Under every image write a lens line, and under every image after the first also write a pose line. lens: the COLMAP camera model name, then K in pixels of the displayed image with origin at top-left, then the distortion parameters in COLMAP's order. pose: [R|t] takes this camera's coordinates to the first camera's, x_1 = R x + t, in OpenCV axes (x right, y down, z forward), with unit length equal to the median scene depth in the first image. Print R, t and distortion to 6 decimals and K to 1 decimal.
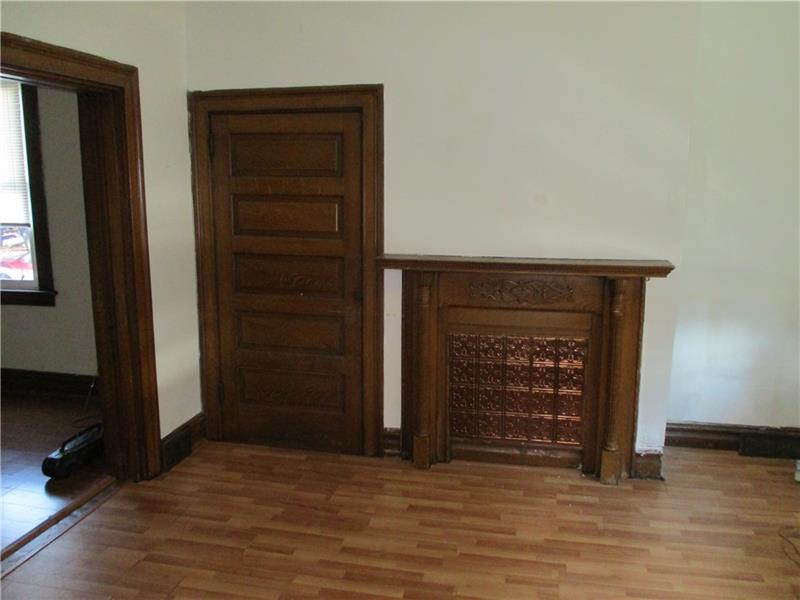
lens RADIAL K [[674.1, 0, 400.7], [0, 674.1, 302.5], [0, 0, 1]] dist [-0.033697, 0.016460]
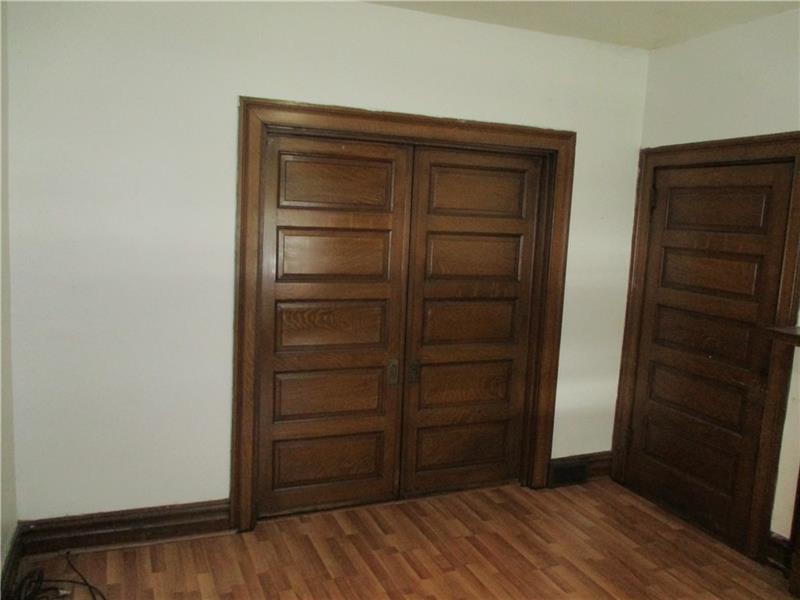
lens RADIAL K [[674.1, 0, 401.2], [0, 674.1, 298.7], [0, 0, 1]] dist [-0.033697, 0.016460]
pose [[0.568108, 0.120221, -0.814125, 0.366461], [-0.185705, 0.982483, 0.015495, -0.026769], [0.801727, 0.142384, 0.580483, 0.109399]]
